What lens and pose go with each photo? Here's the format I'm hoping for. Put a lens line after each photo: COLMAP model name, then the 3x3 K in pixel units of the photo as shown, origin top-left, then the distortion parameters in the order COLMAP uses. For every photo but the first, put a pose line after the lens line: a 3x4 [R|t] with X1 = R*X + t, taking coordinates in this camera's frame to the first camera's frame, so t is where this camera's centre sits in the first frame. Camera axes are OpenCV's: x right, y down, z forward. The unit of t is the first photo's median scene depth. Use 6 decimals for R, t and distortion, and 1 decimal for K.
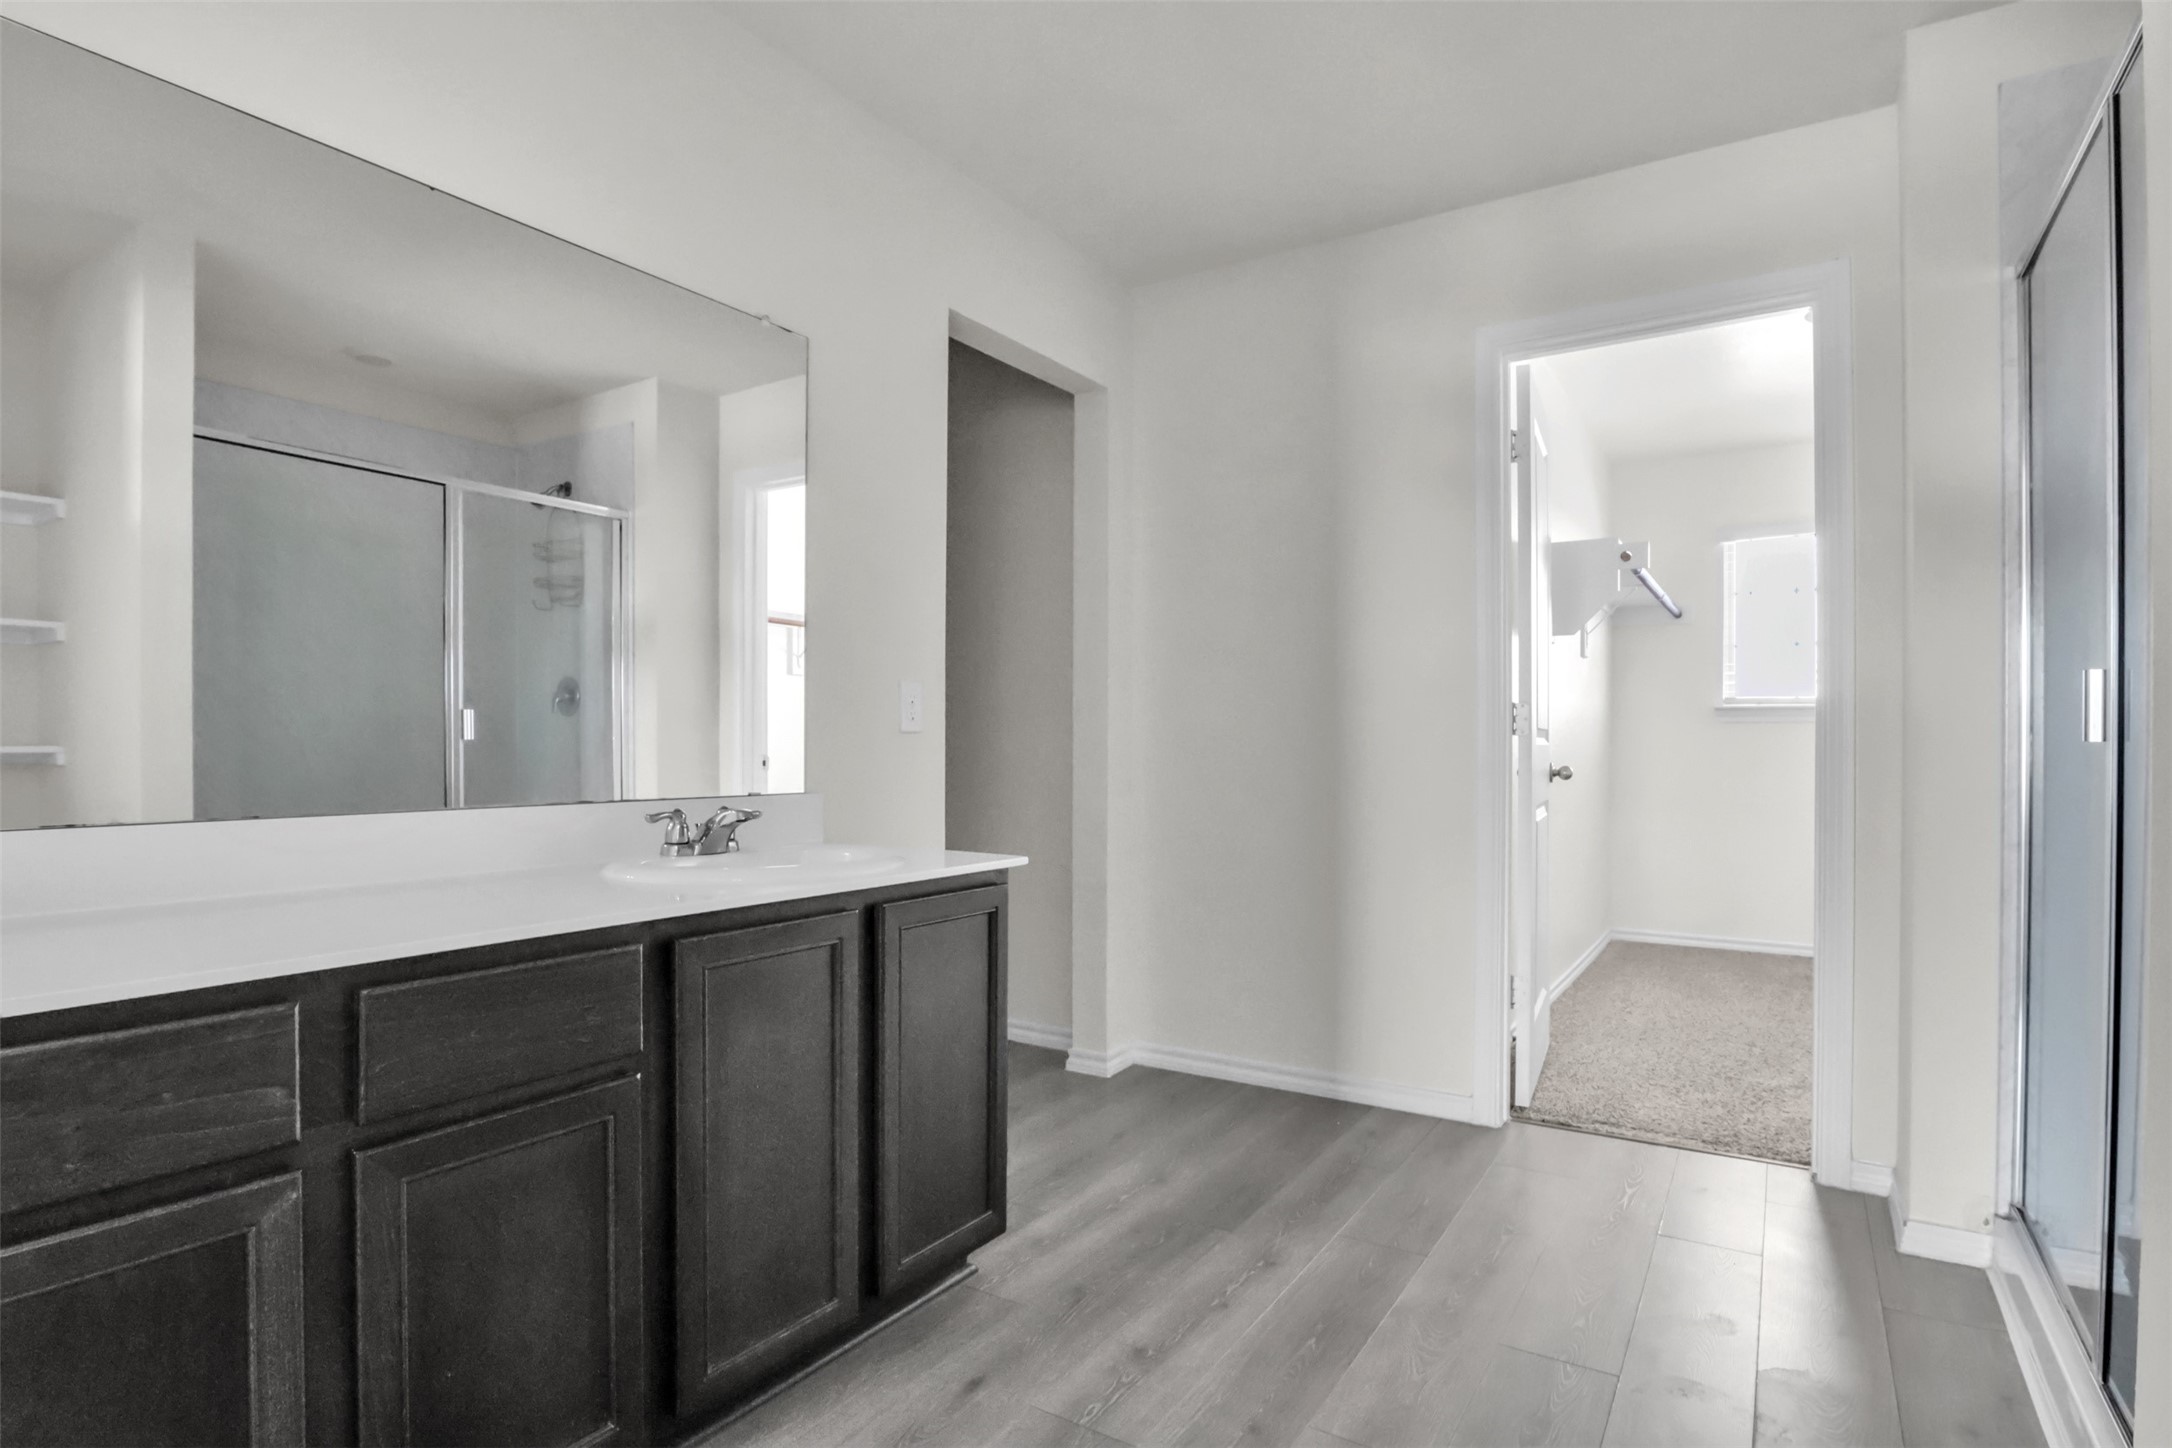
lens RADIAL K [[1086.1, 0, 1089.0], [0, 1086.1, 729.5], [0, 0, 1]] dist [0.001864, 0.000016]
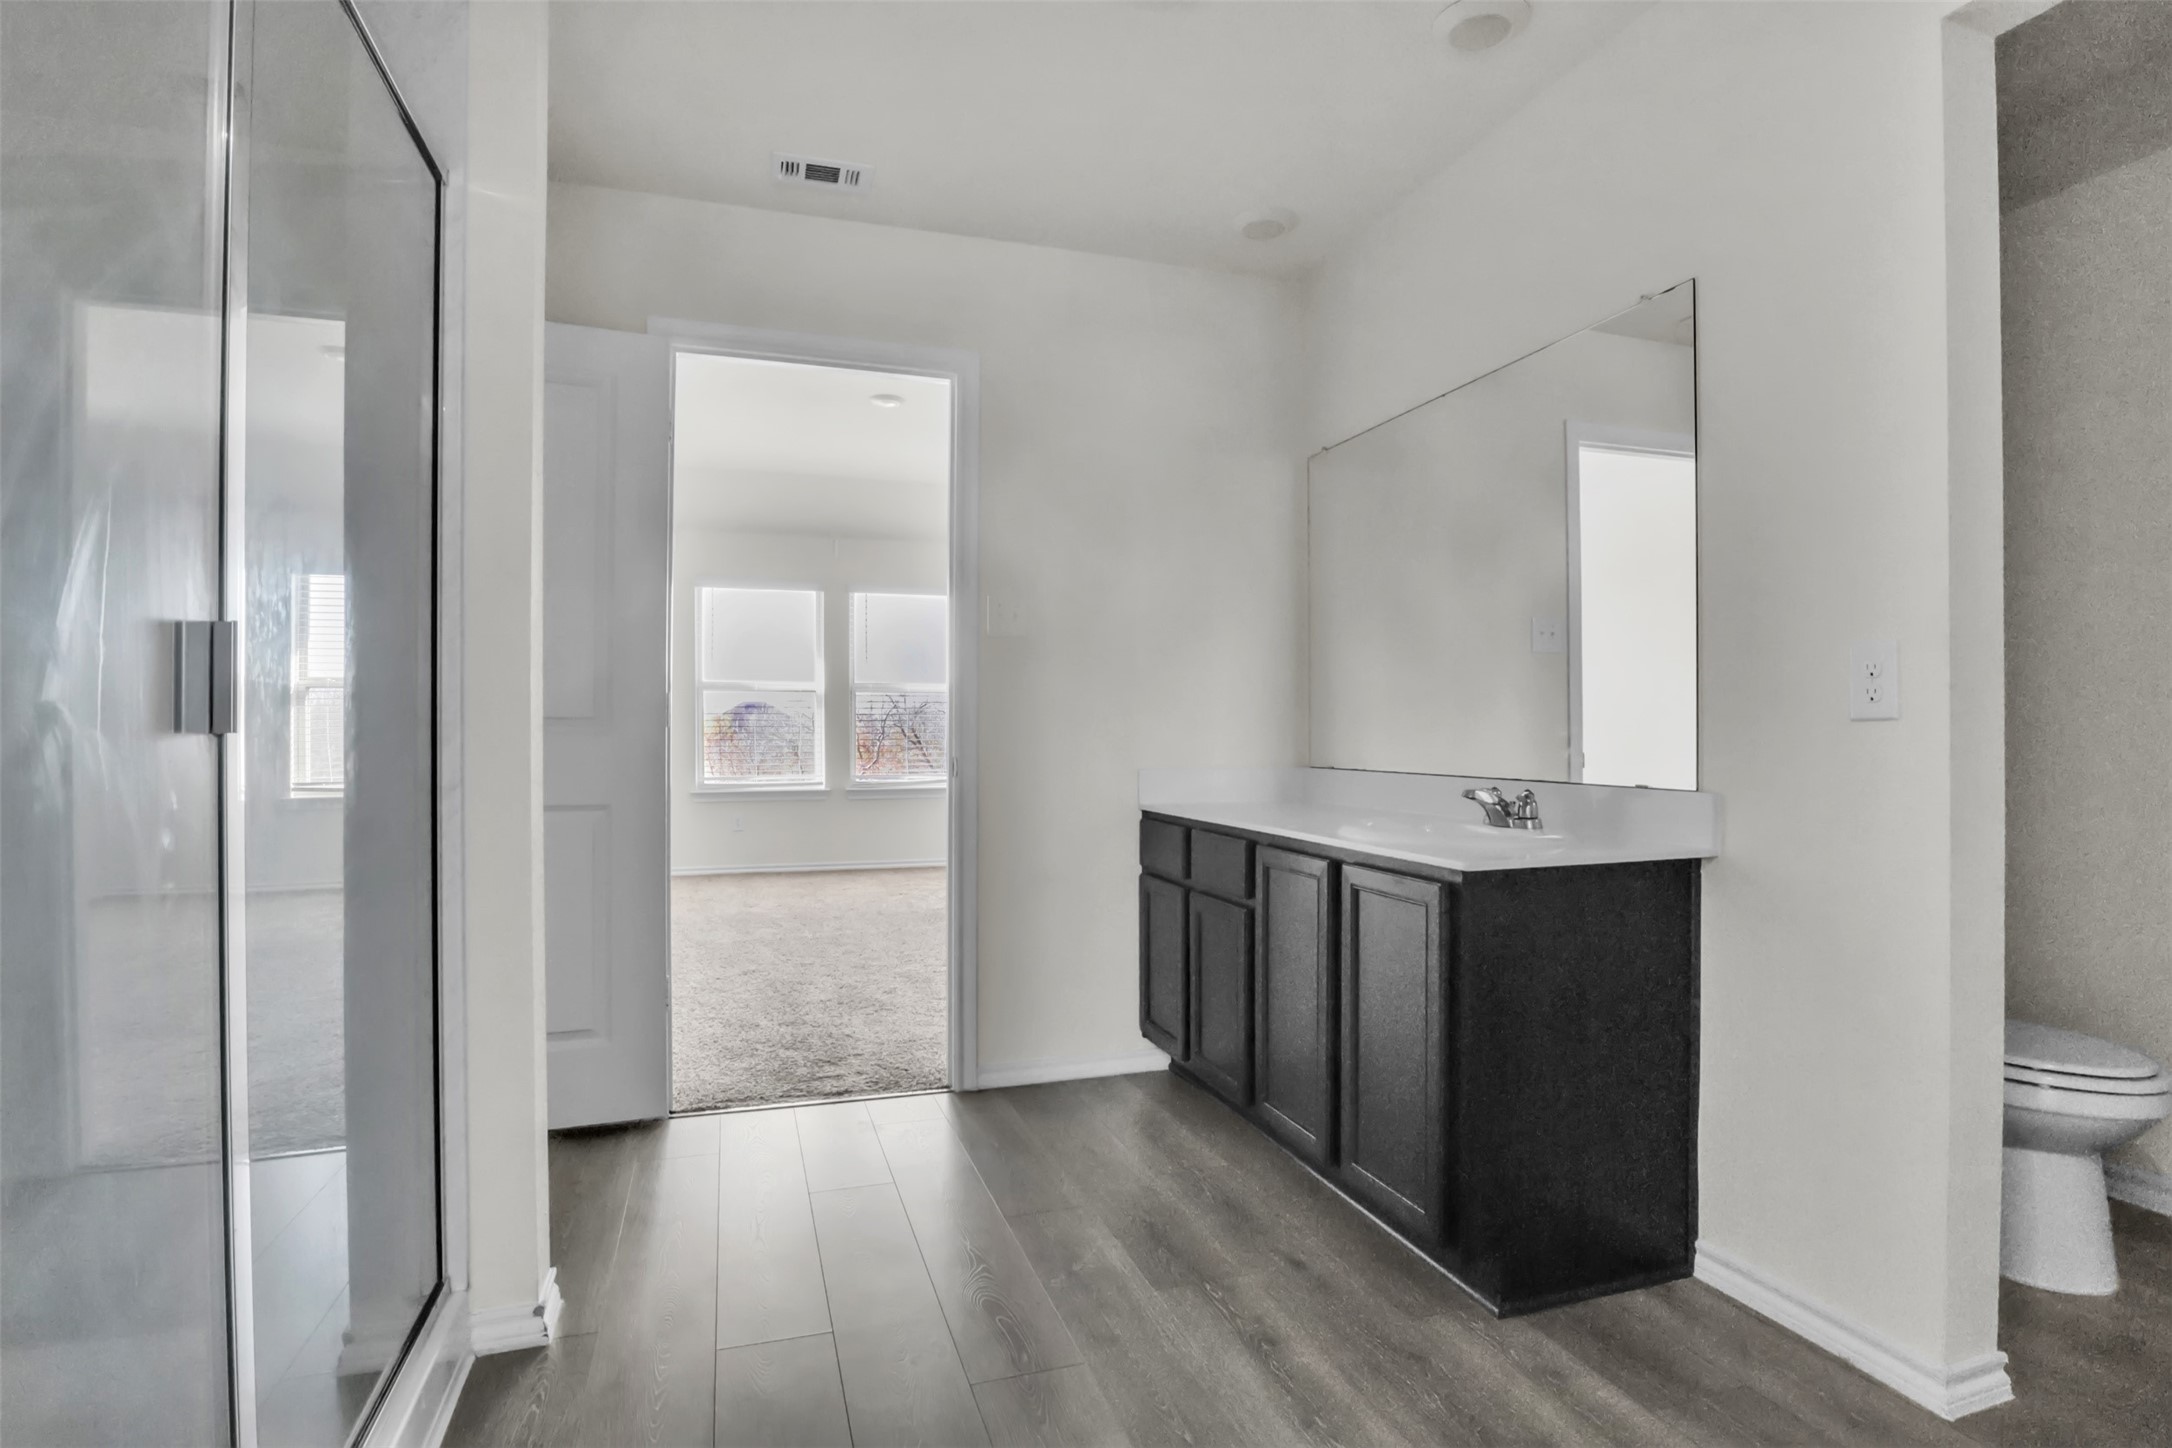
lens RADIAL K [[1086.1, 0, 1089.0], [0, 1086.1, 729.5], [0, 0, 1]] dist [0.001864, 0.000016]
pose [[-0.622758, -0.000588, -0.782414, 0.901271], [0.019081, 0.999691, -0.015939, 0.019230], [0.782181, -0.024855, -0.622555, 1.449377]]
